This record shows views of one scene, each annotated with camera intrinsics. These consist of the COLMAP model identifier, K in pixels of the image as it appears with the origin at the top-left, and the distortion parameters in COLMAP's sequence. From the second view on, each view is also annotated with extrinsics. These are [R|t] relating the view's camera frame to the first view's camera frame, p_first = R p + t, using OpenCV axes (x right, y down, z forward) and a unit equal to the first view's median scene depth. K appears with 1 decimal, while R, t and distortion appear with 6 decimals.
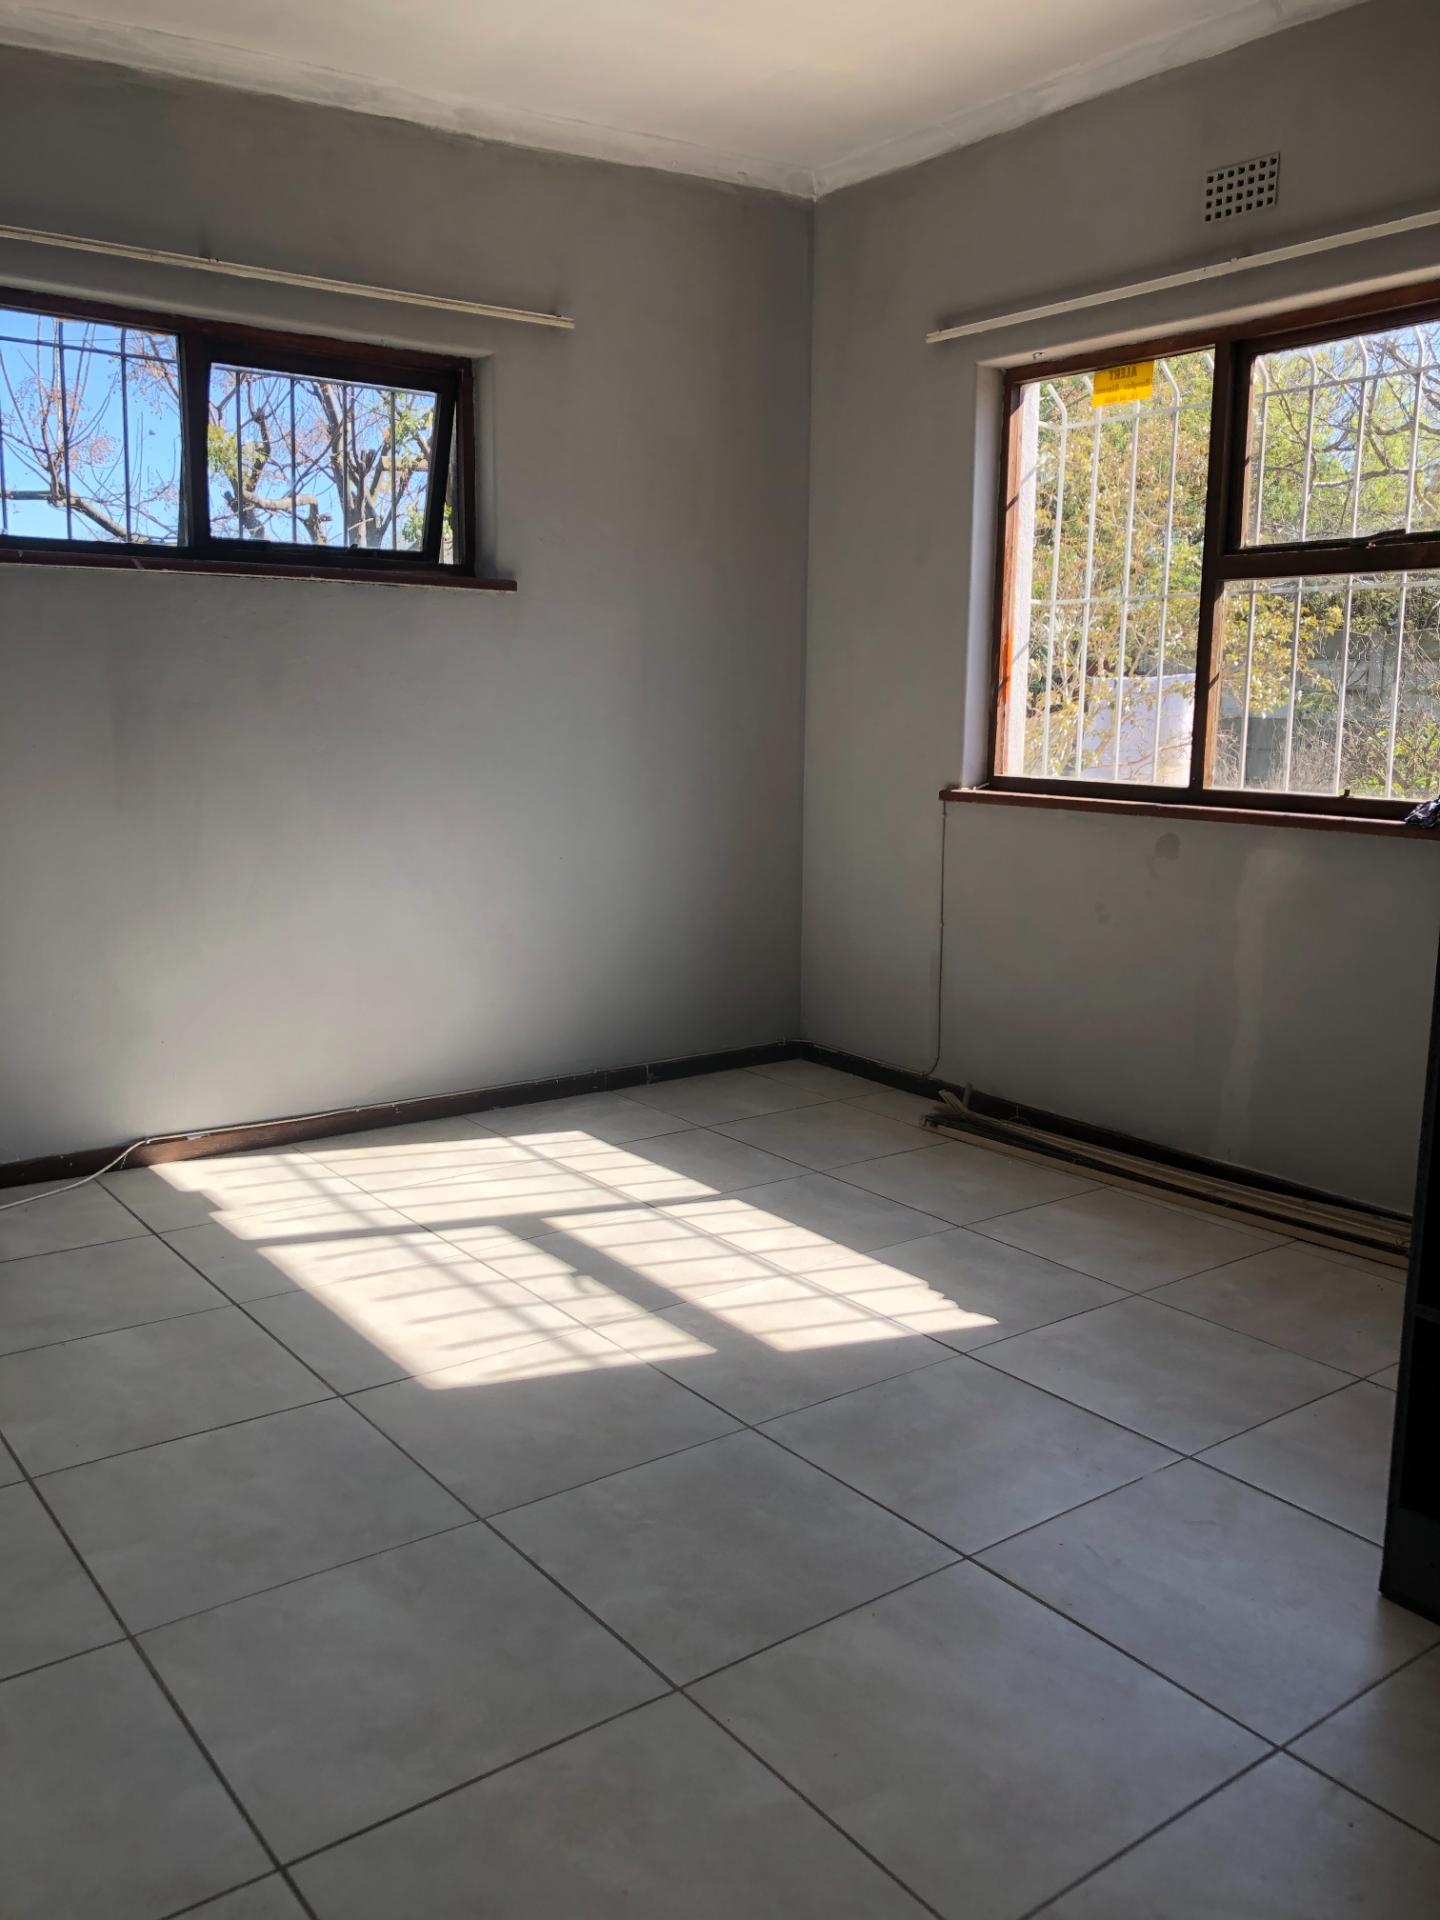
lens RADIAL K [[1570.6, 0, 731.1], [0, 1570.6, 990.6], [0, 0, 1]] dist [0.076769, -0.173258]
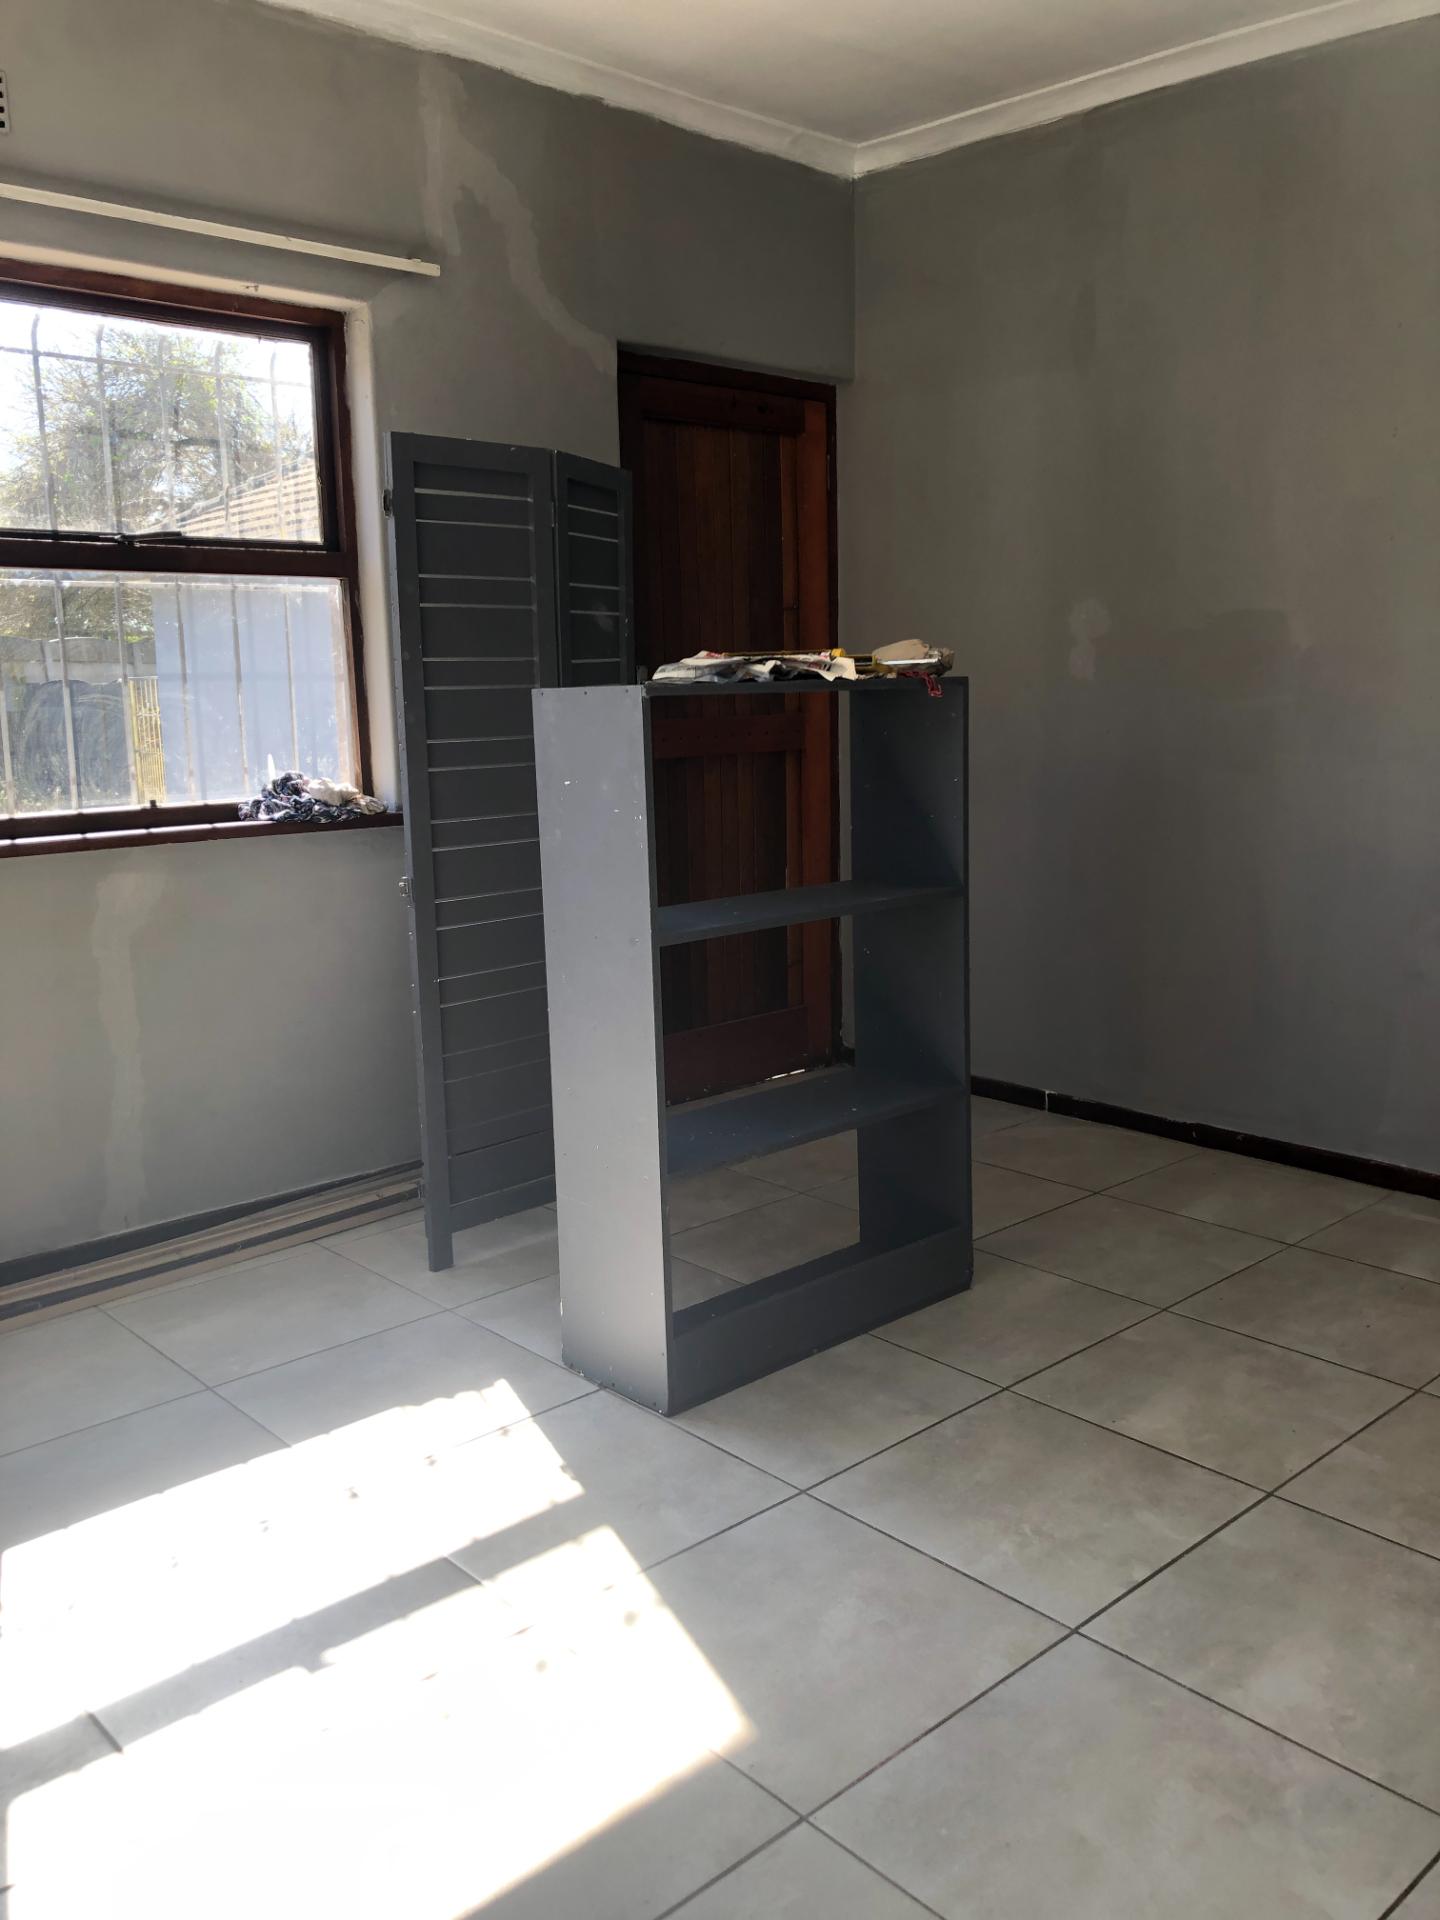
lens RADIAL K [[1570.6, 0, 731.1], [0, 1570.6, 990.6], [0, 0, 1]] dist [0.076769, -0.173258]
pose [[-0.091552, -0.199183, 0.975676, -0.610232], [0.204346, 0.955182, 0.214174, -0.154353], [-0.974608, 0.218984, -0.046747, 0.752814]]
